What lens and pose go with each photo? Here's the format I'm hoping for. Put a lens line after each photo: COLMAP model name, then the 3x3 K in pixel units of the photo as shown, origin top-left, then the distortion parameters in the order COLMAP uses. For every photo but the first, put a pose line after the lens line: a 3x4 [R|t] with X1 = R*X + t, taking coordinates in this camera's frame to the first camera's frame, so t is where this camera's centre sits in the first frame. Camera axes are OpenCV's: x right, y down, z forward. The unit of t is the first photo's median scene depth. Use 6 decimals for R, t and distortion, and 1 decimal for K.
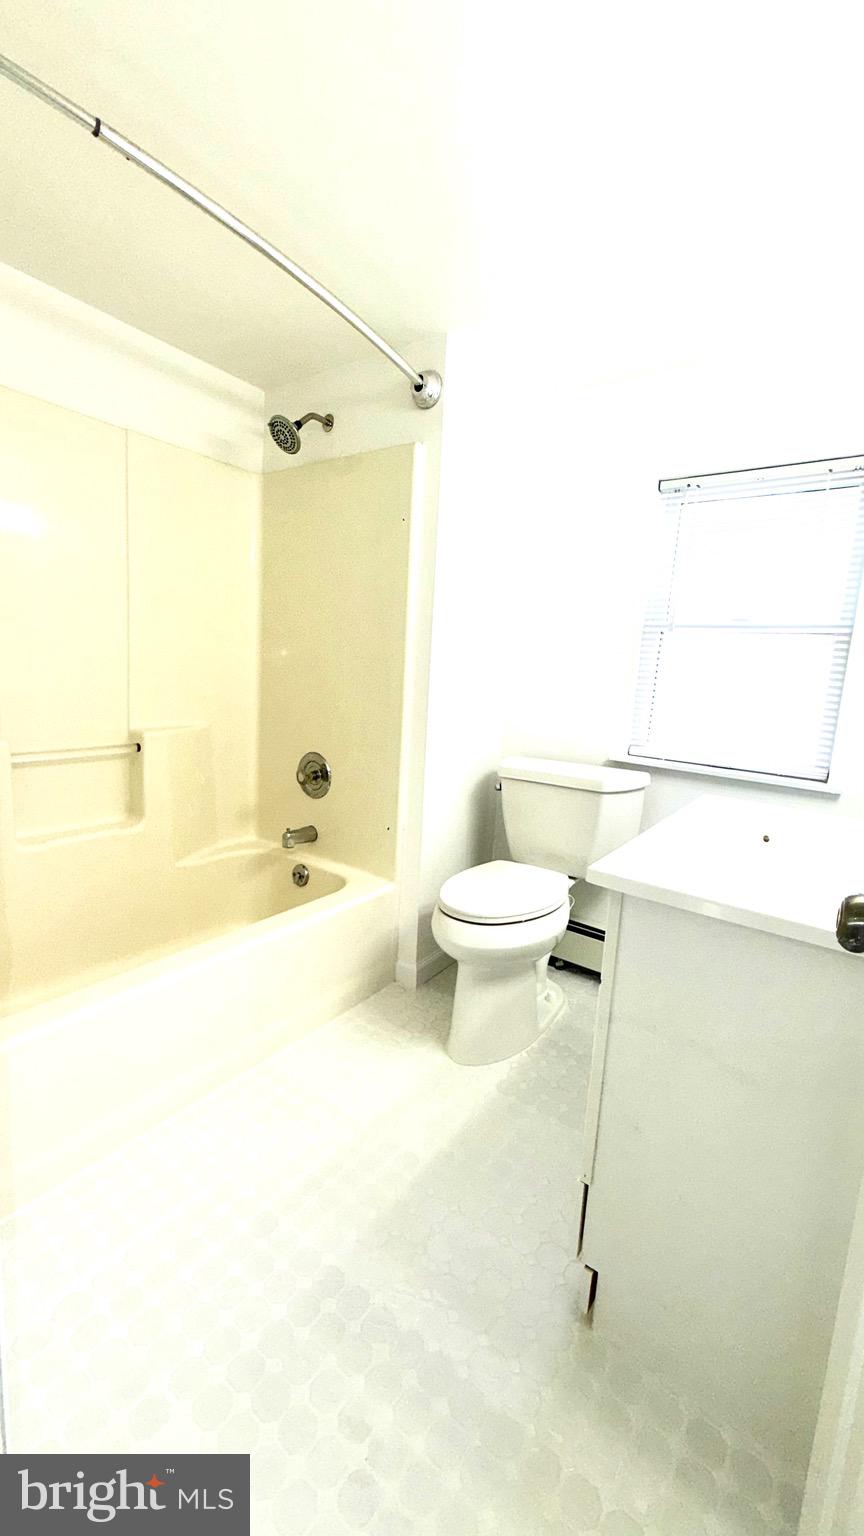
lens RADIAL K [[611.6, 0, 434.3], [0, 611.6, 762.8], [0, 0, 1]] dist [-0.000996, -0.000018]
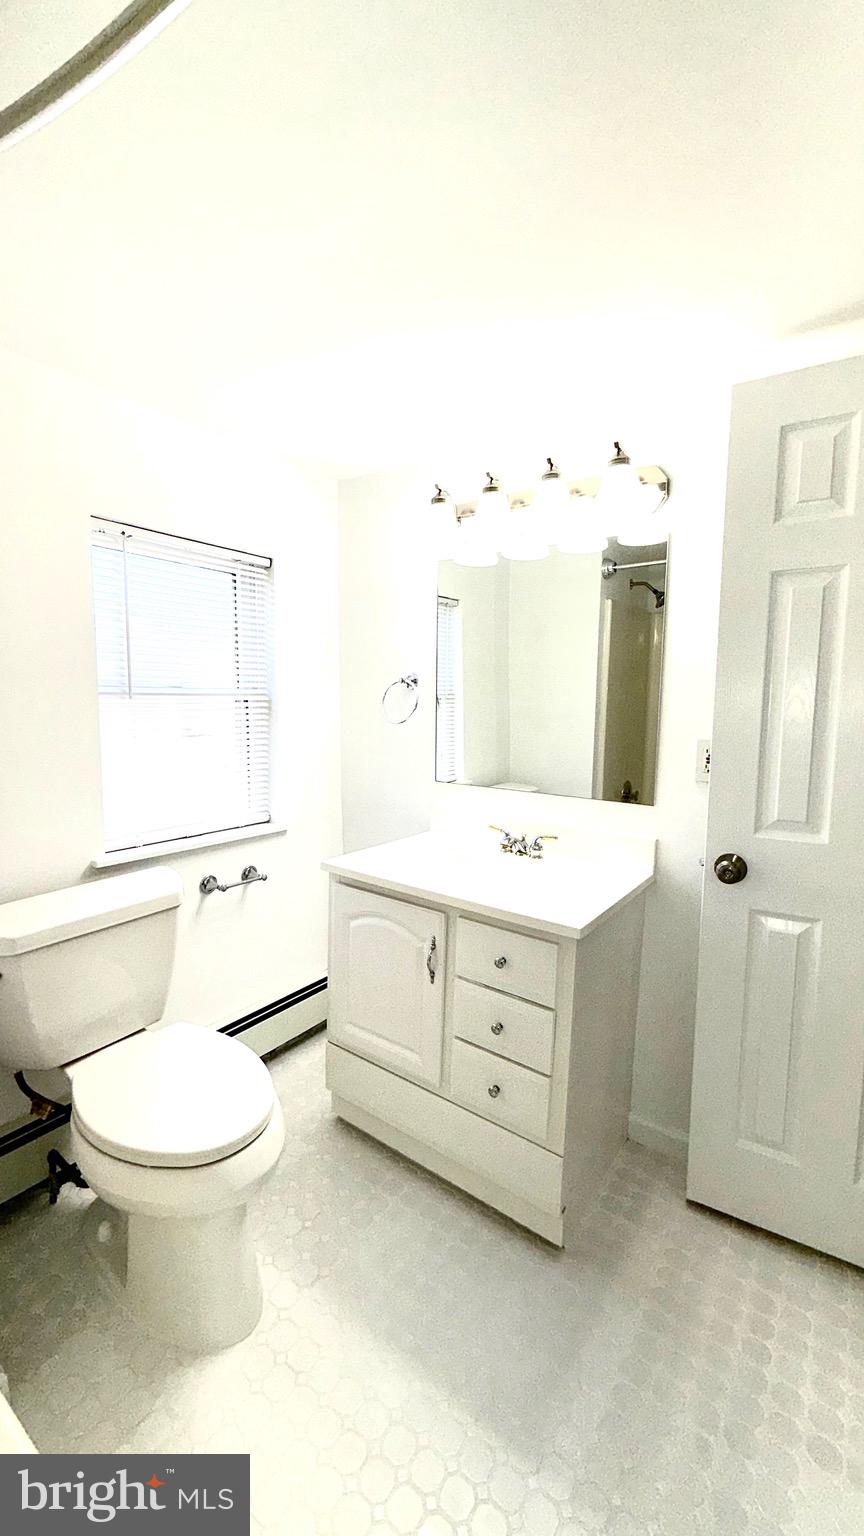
lens RADIAL K [[611.6, 0, 434.3], [0, 611.6, 762.8], [0, 0, 1]] dist [-0.000996, -0.000018]
pose [[-0.013198, -0.156326, 0.987617, -1.013121], [0.137741, 0.978003, 0.156645, -0.433147], [-0.990380, 0.138103, 0.008625, 1.239487]]
